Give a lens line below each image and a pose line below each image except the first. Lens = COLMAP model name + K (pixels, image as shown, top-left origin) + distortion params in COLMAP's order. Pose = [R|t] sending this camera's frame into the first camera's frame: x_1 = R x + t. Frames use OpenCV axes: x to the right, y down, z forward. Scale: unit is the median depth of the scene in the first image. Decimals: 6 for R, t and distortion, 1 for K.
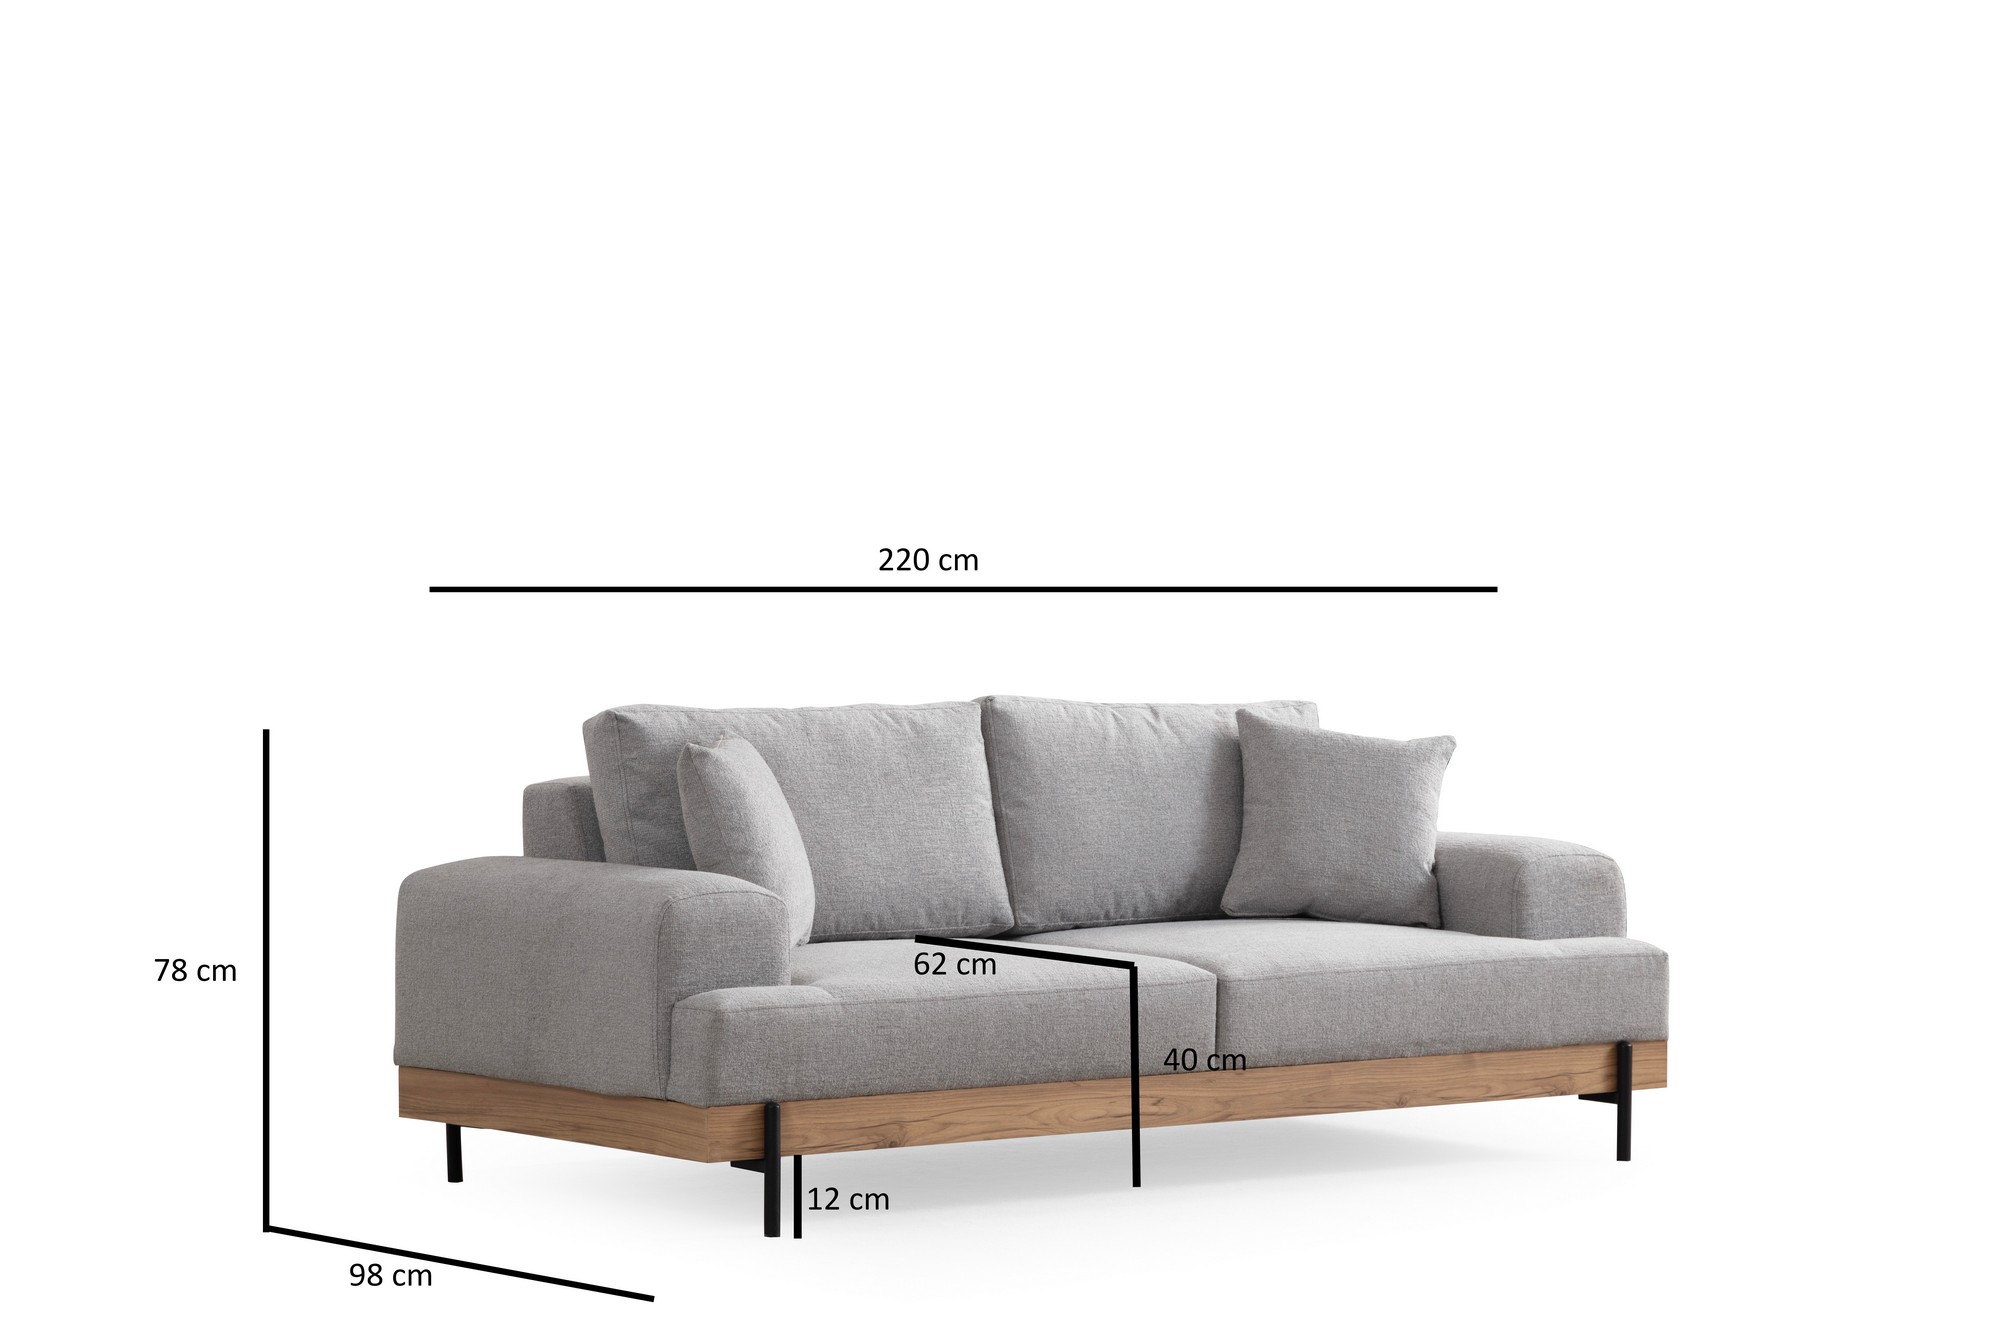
lens RADIAL K [[5419.5, 0, 1000.0], [0, 5419.5, 666.5], [0, 0, 1]] dist [0.604079, 0.117863]
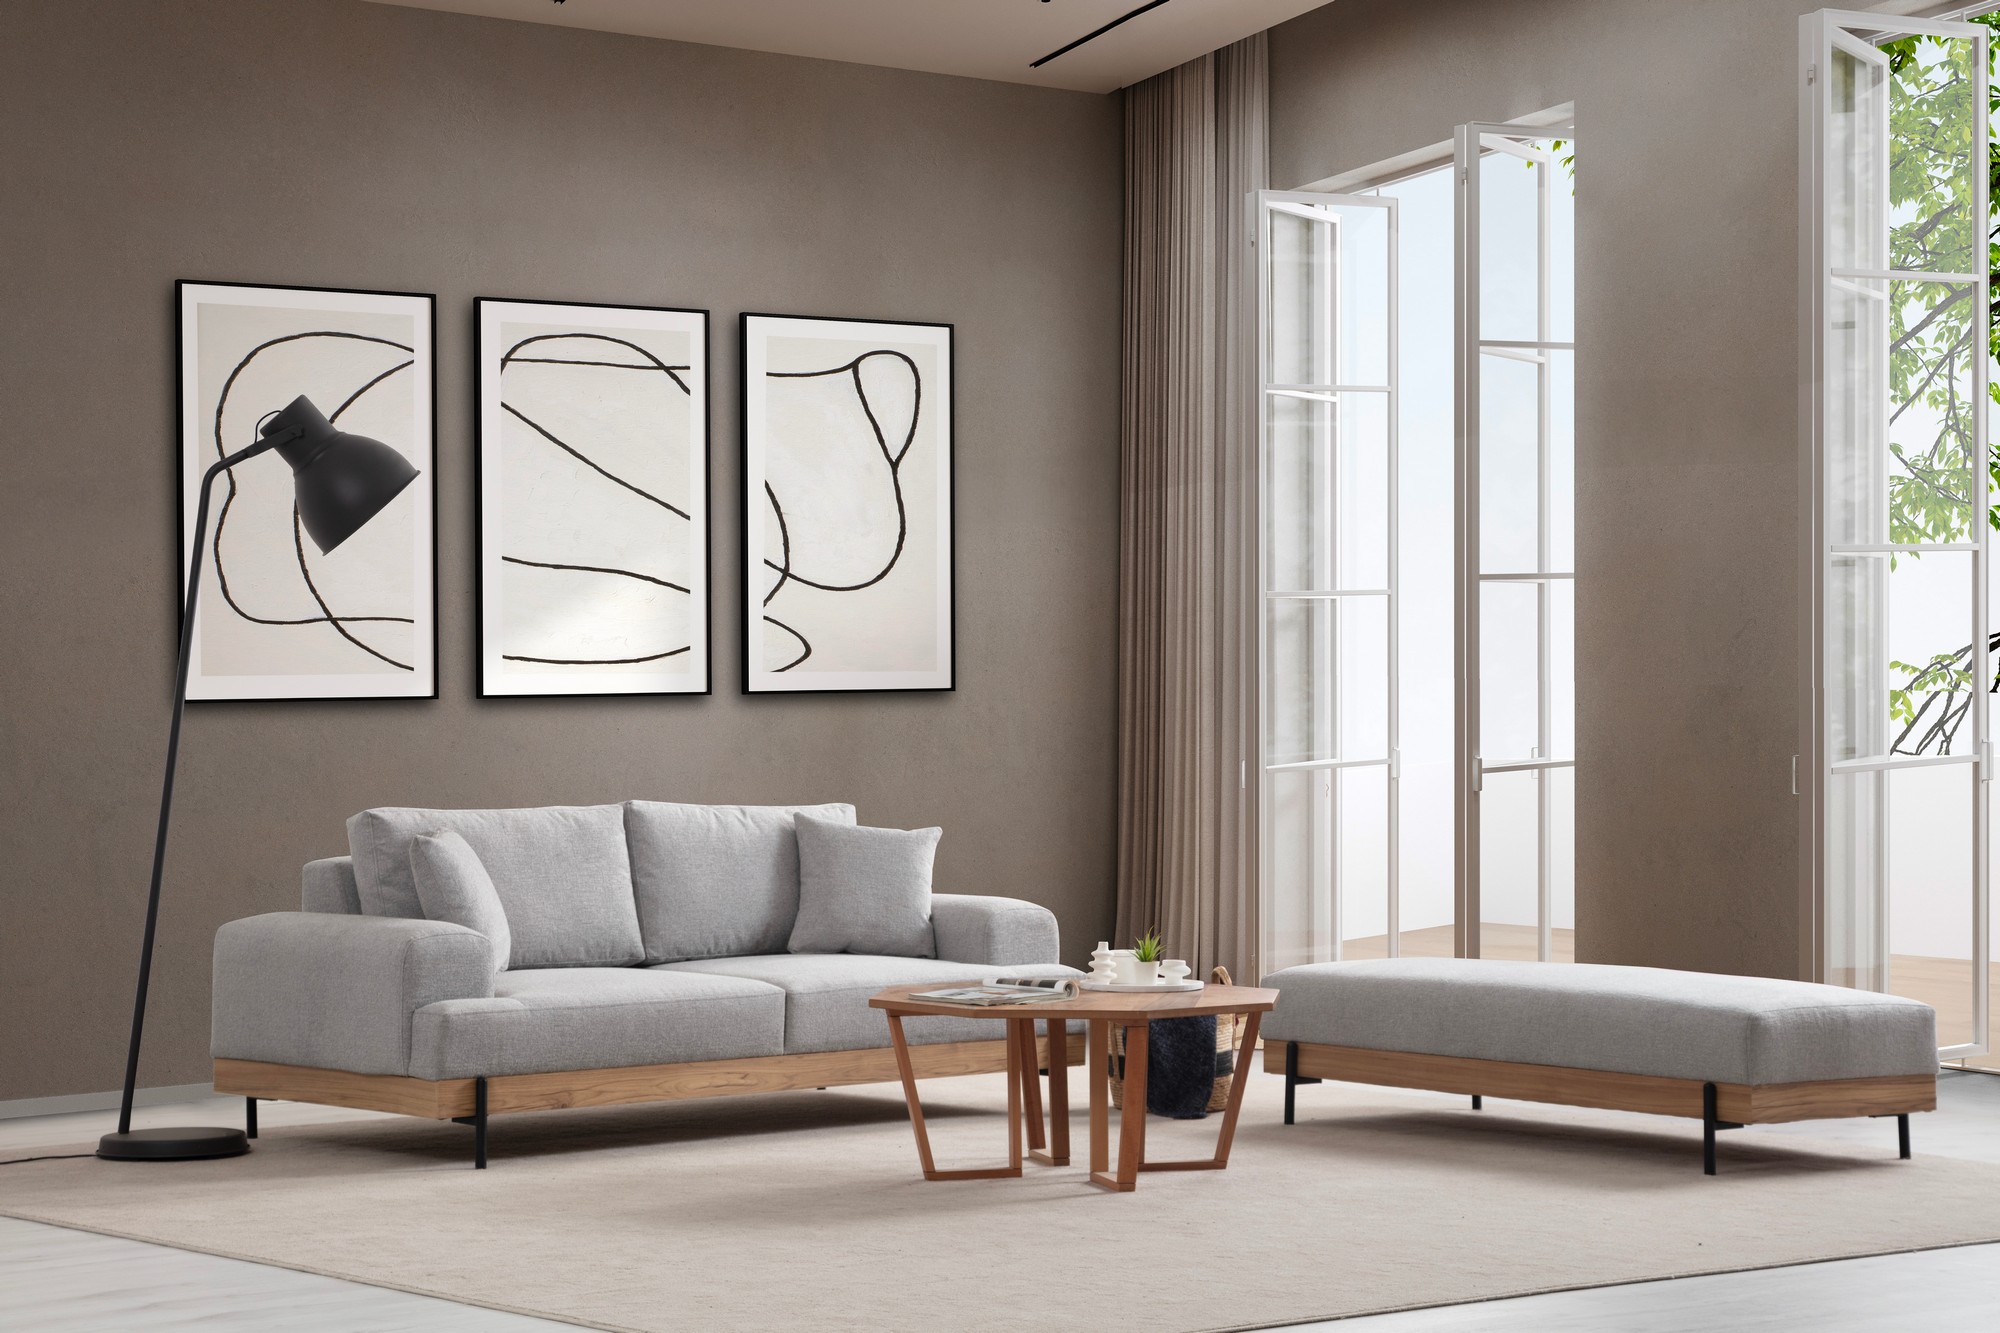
lens RADIAL K [[4170.2, 0, 1000.0], [0, 4170.2, 666.5], [0, 0, 1]] dist [0.390169, -0.114499]
pose [[0.995292, 0.005486, 0.096764, -0.012102], [-0.002697, 0.999578, -0.028926, 0.001653], [-0.096882, 0.028529, 0.994887, -0.133051]]
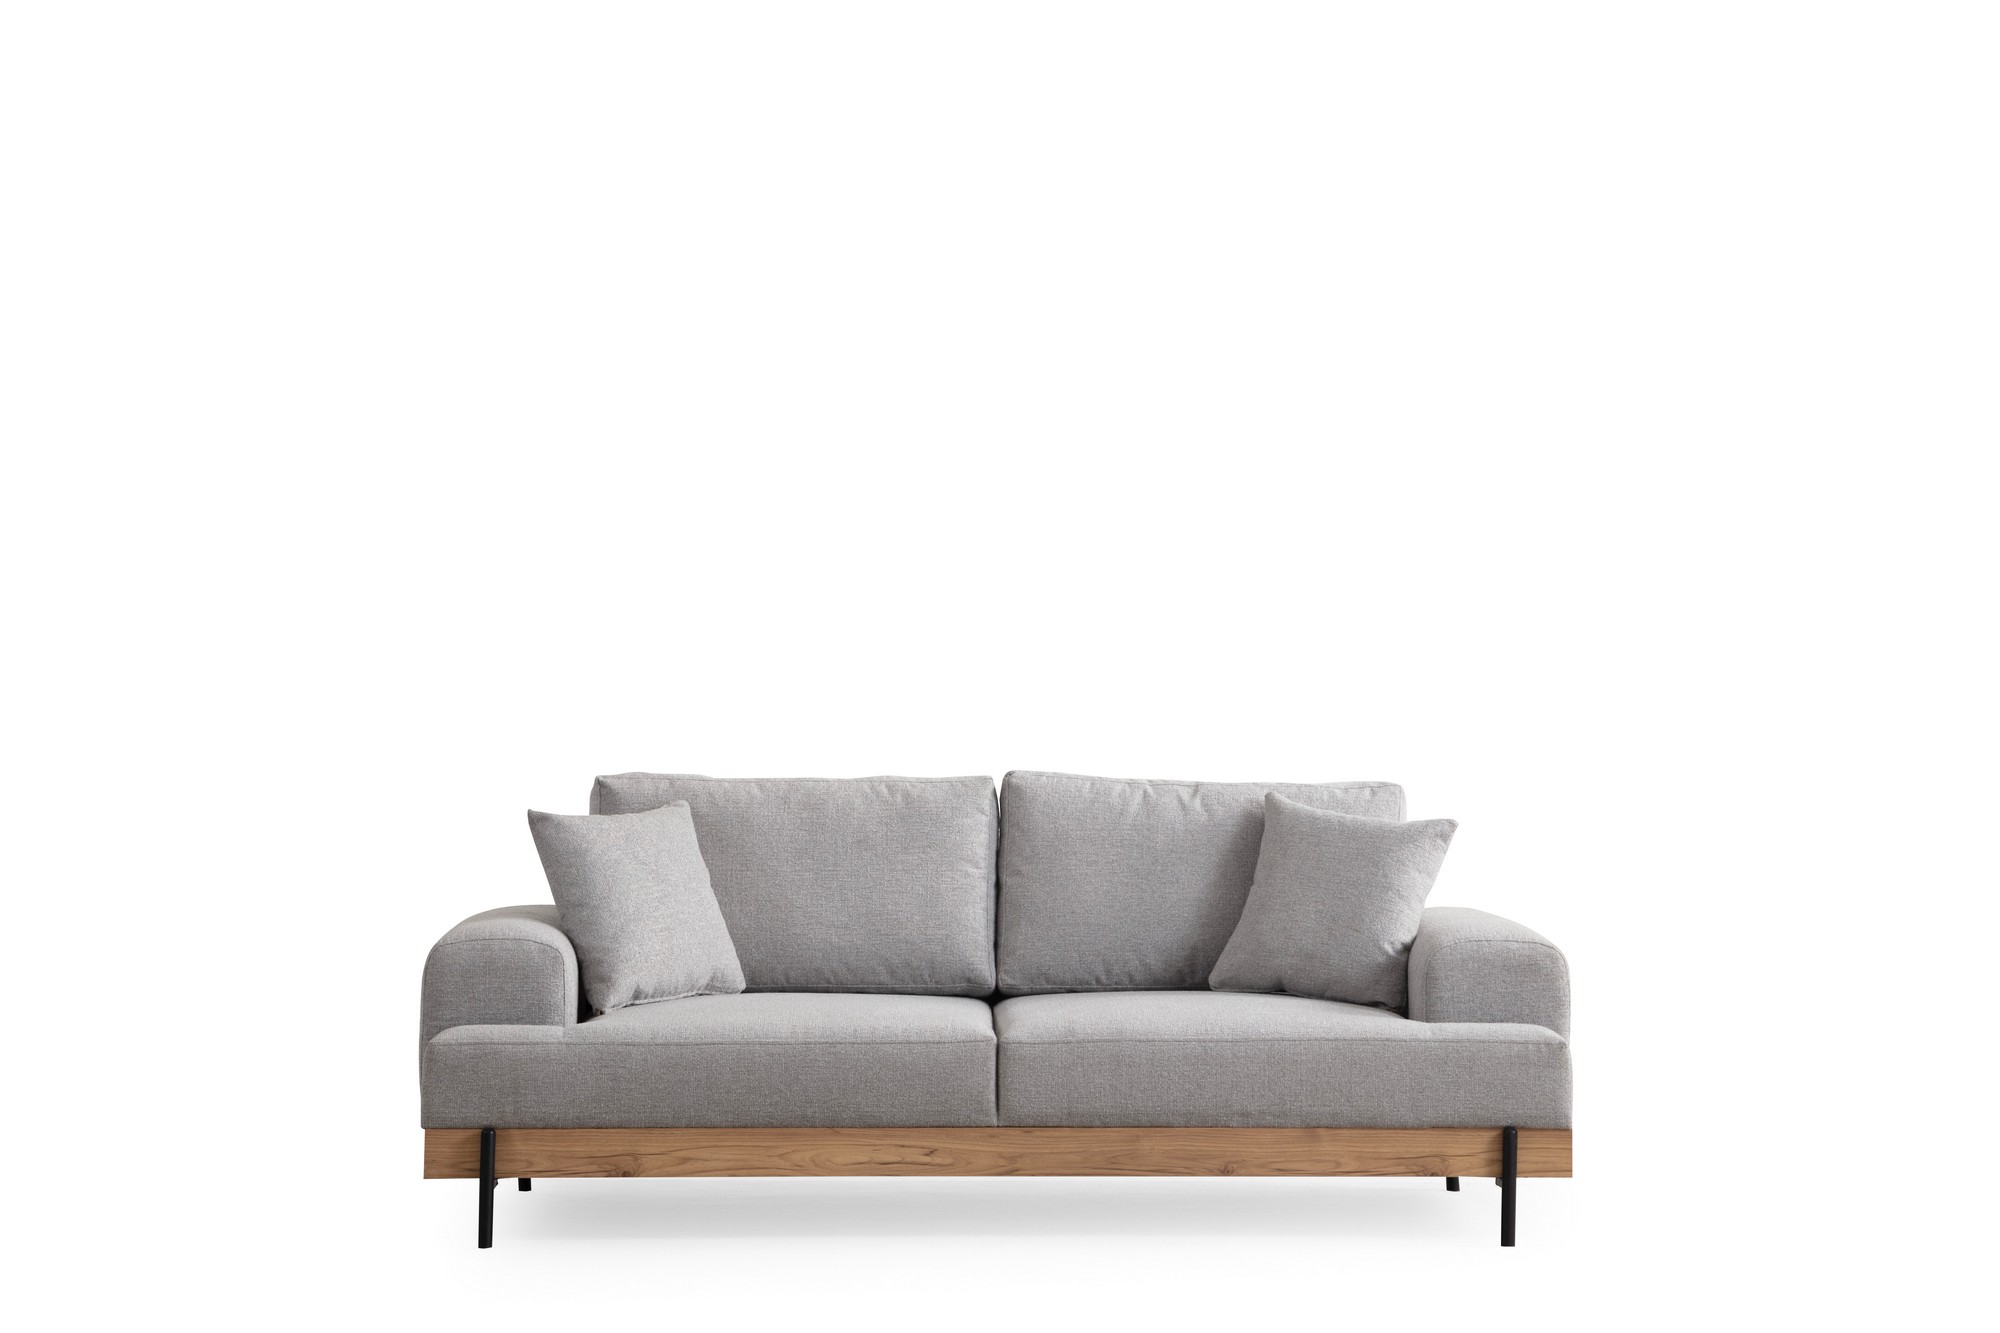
lens RADIAL K [[5419.5, 0, 1000.0], [0, 5419.5, 666.5], [0, 0, 1]] dist [0.604079, 0.117863]
pose [[0.821749, 0.007780, -0.569797, 0.625223], [-0.015666, 0.999837, -0.008941, -0.005832], [0.569635, 0.016274, 0.821737, 0.123694]]
